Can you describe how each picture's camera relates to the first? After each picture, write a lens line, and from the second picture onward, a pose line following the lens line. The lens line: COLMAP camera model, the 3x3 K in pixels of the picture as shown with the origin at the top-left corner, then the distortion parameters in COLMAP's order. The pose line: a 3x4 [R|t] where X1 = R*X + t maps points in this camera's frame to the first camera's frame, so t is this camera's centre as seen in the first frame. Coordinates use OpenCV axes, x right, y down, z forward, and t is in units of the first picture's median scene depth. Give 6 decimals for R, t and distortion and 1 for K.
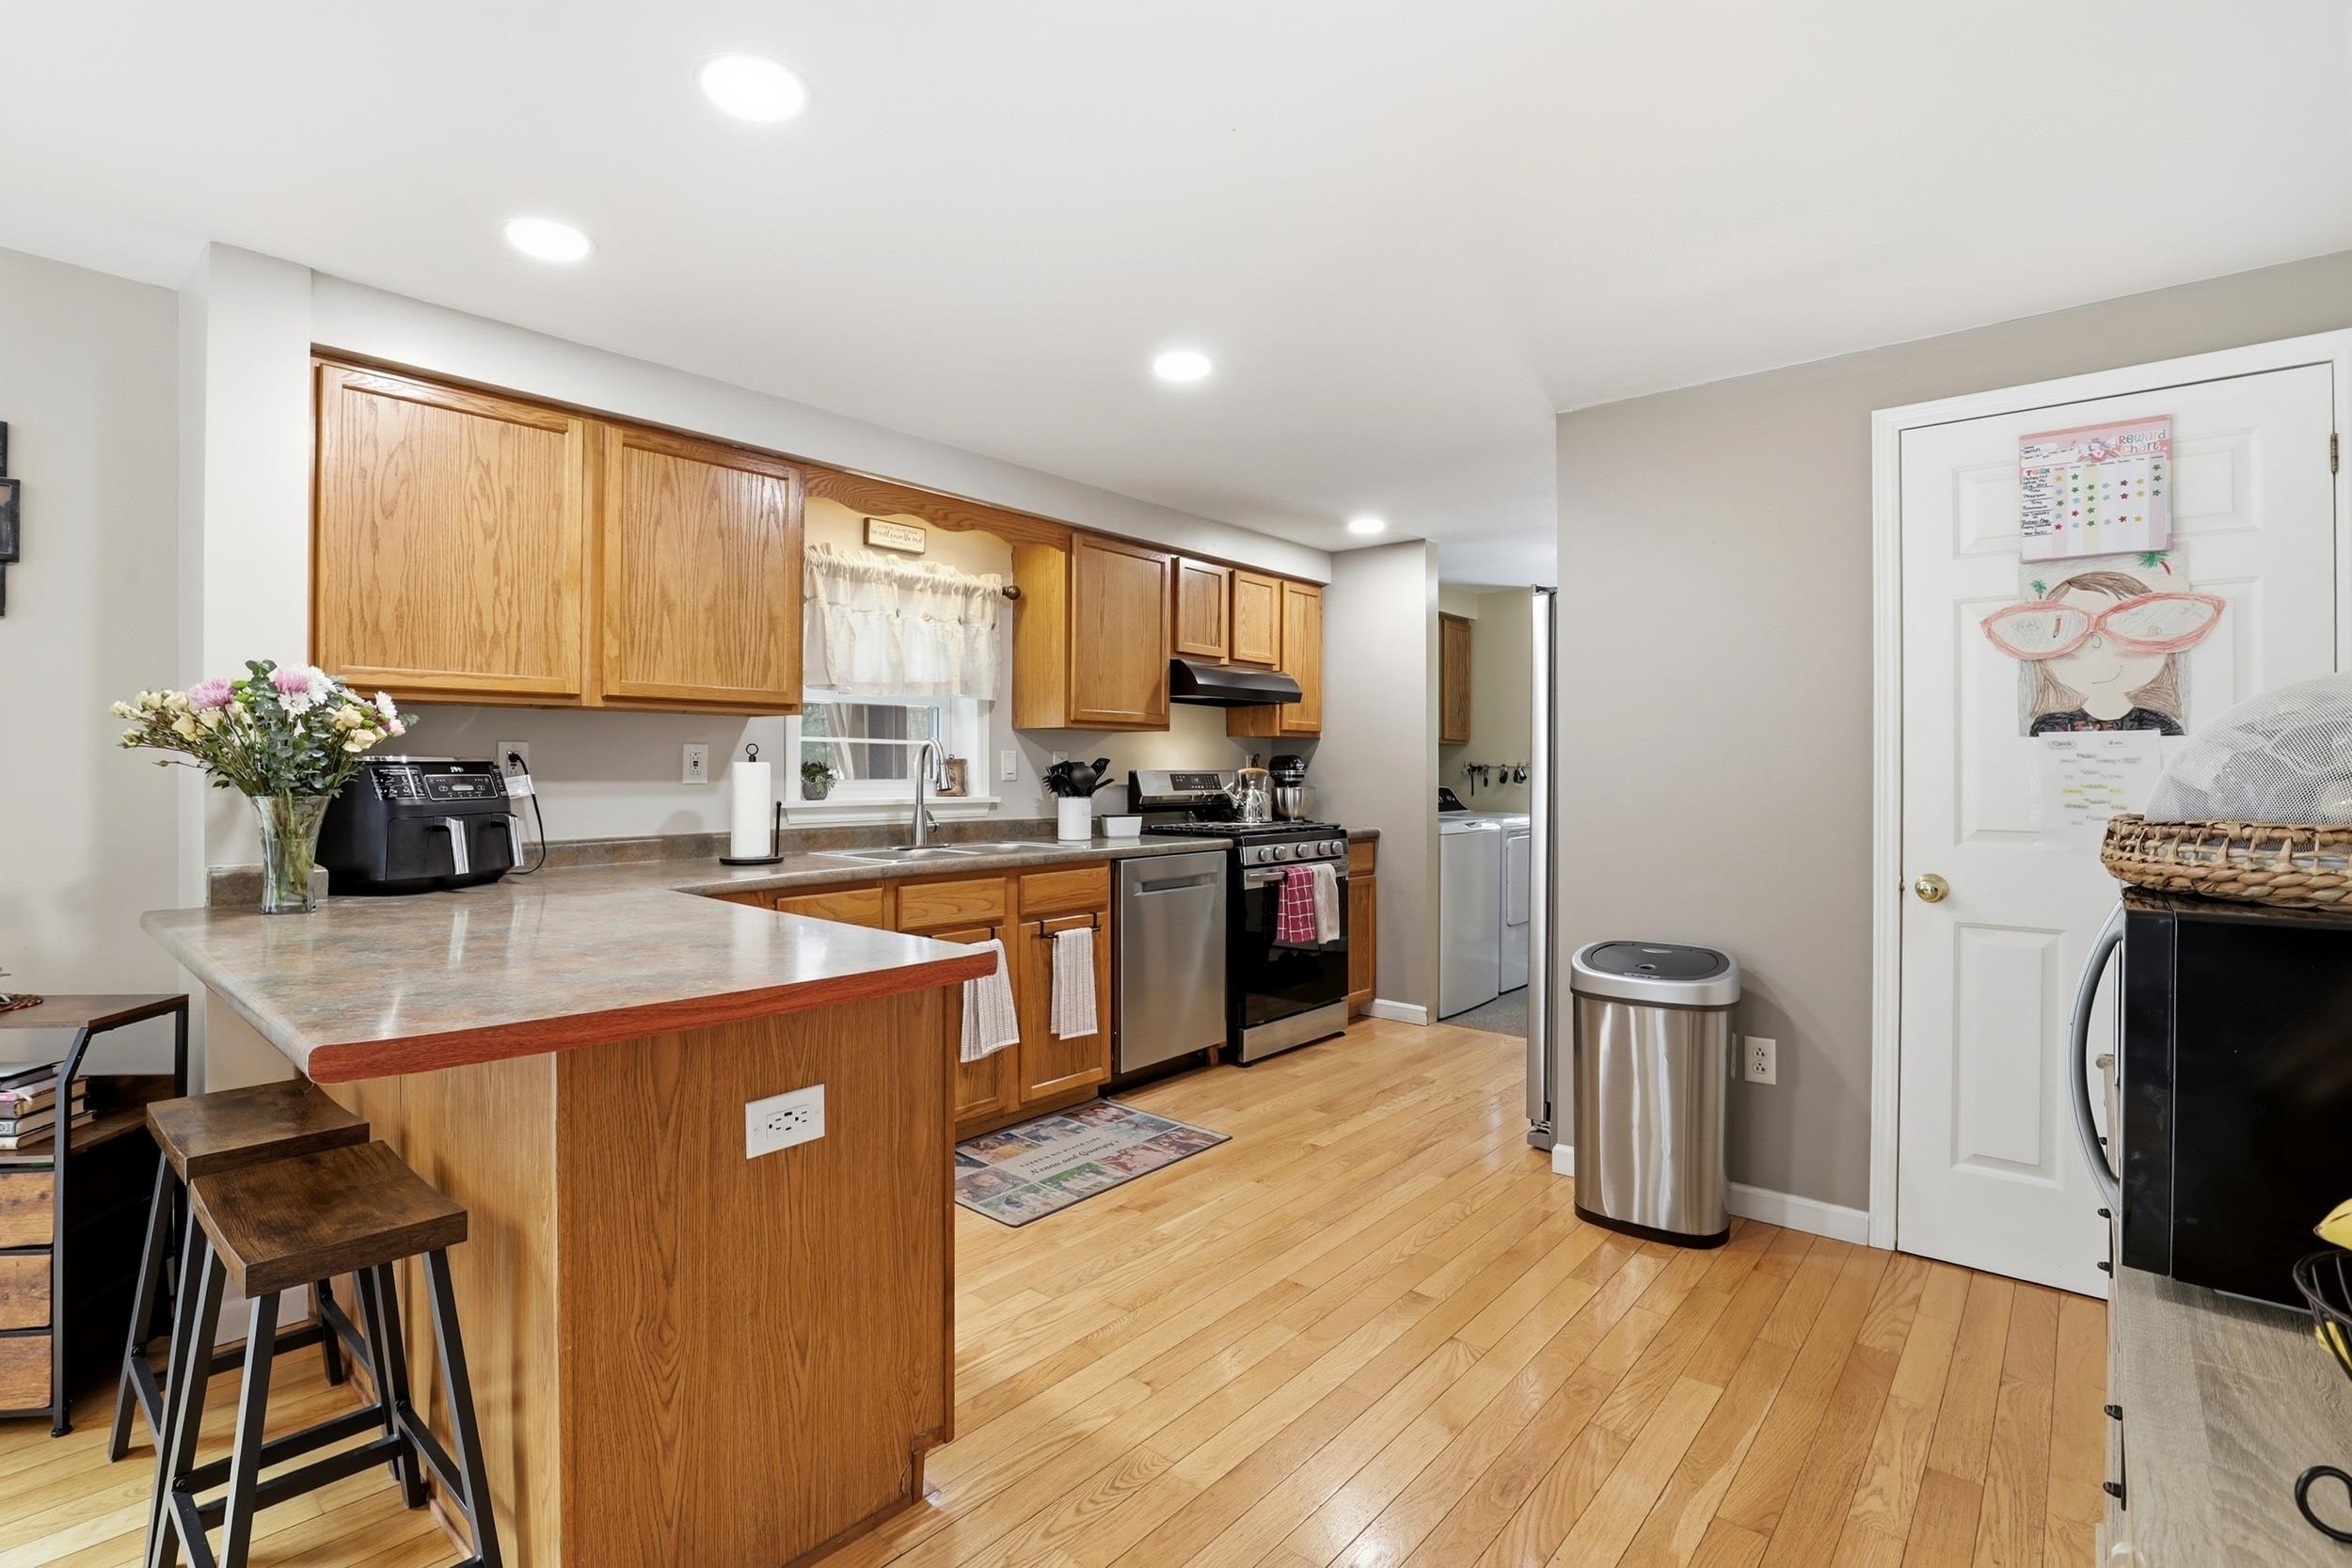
lens RADIAL K [[1059.9, 0, 1176.2], [0, 1059.9, 790.1], [0, 0, 1]] dist [-0.033902, 0.005944]
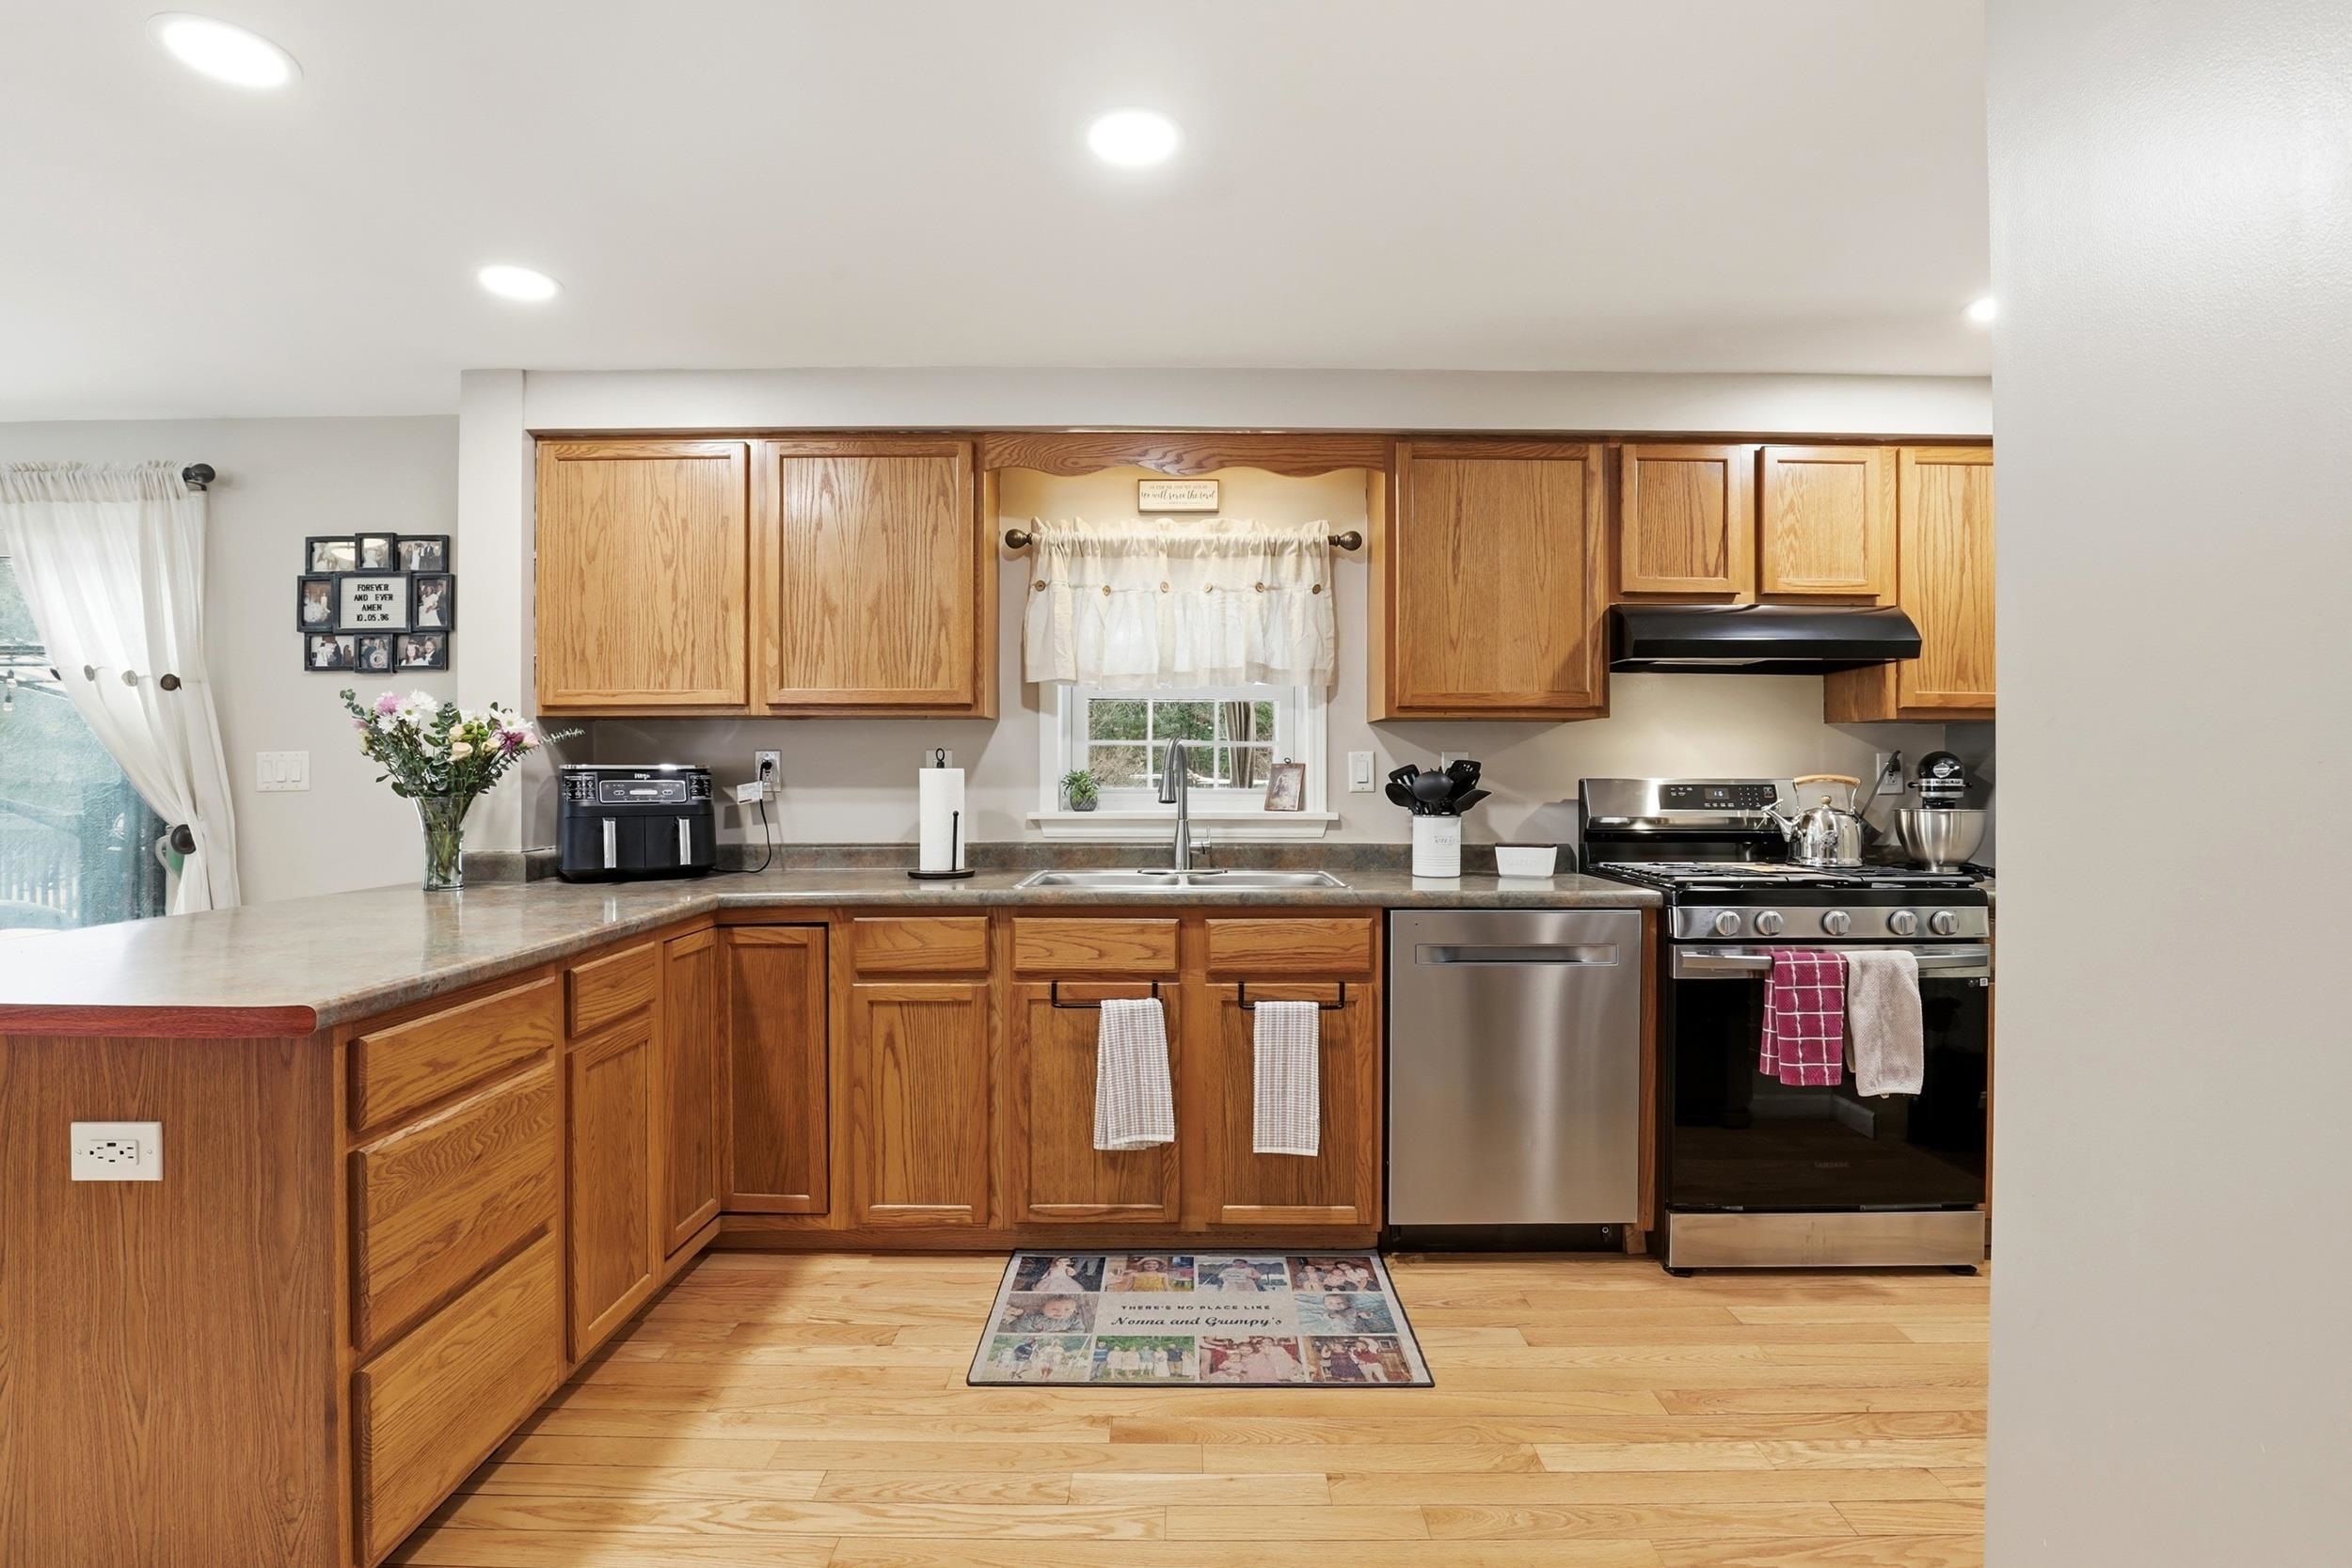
lens RADIAL K [[1094.2, 0, 1184.9], [0, 1094.2, 794.7], [0, 0, 1]] dist [-0.033827, 0.006927]
pose [[0.657449, 0.010929, -0.753420, 0.365713], [-0.015266, 0.999883, 0.001183, -0.006049], [0.753345, 0.010724, 0.657538, 0.419007]]
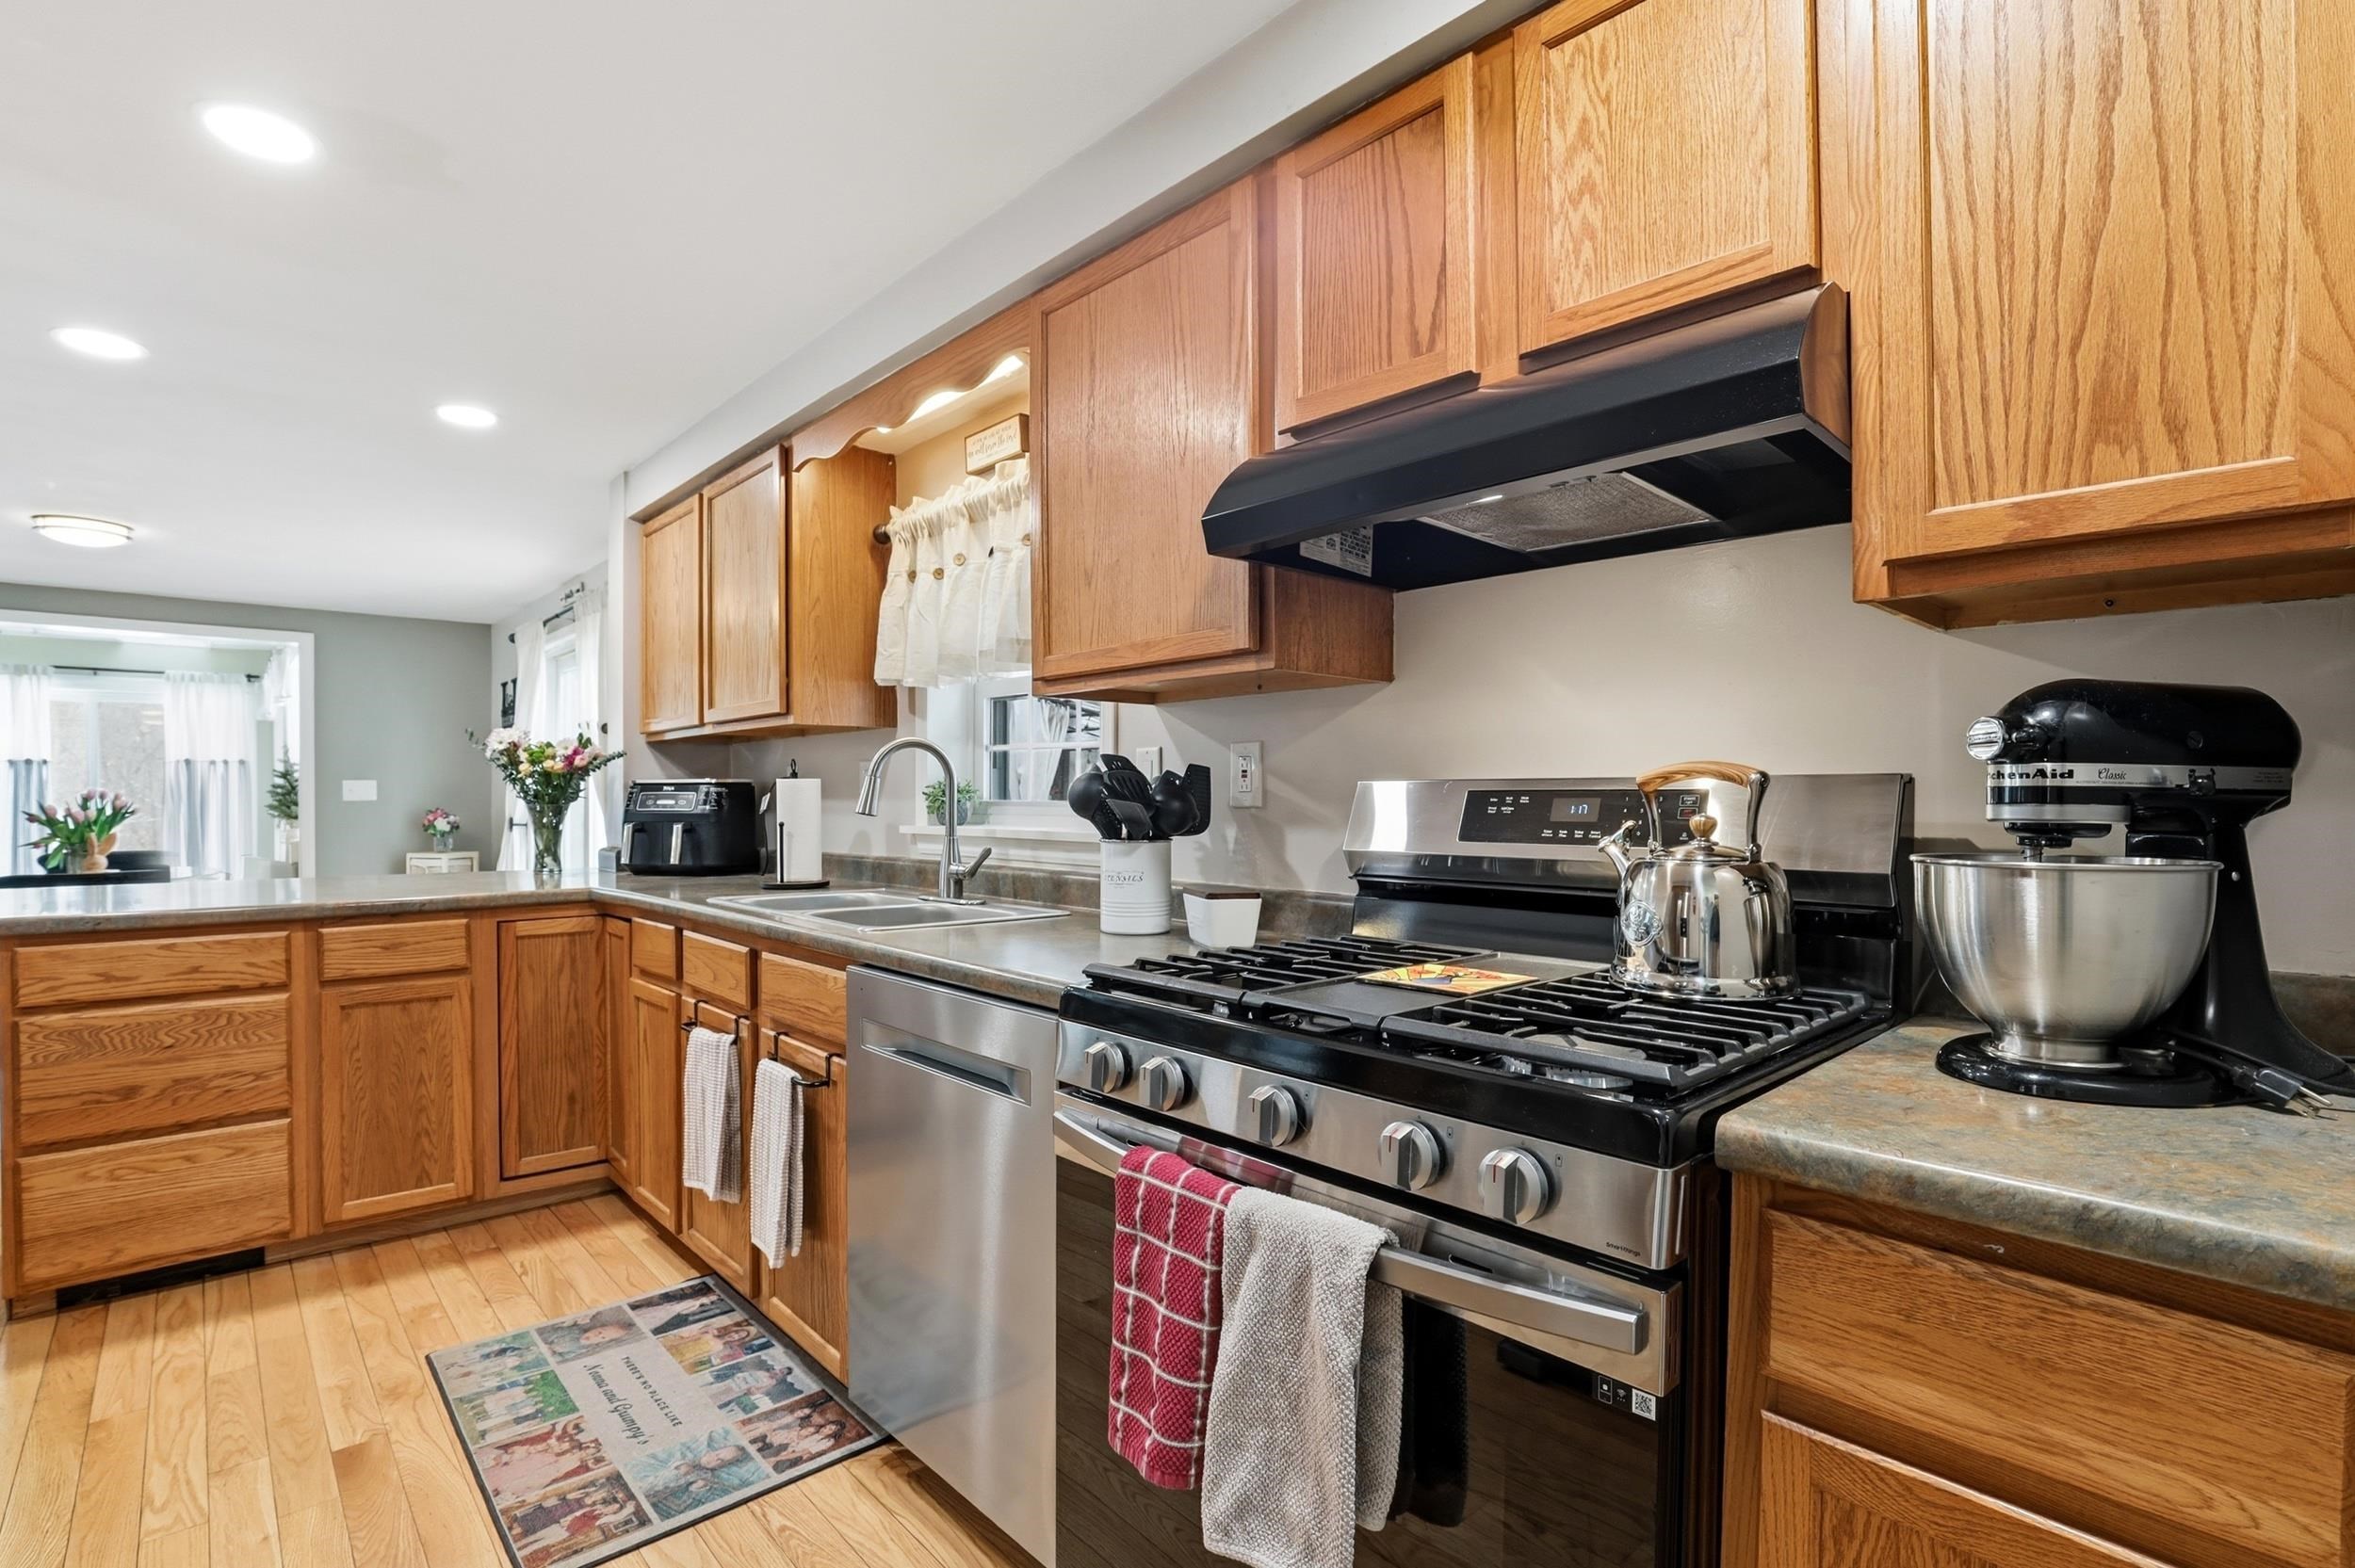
lens RADIAL K [[1107.2, 0, 1182.7], [0, 1107.2, 816.1], [0, 0, 1]] dist [-0.025039, 0.000744]
pose [[-0.115143, 0.014179, -0.993248, 0.412459], [-0.020574, 0.999650, 0.016655, -0.013188], [0.993136, 0.022352, -0.114811, 1.148189]]
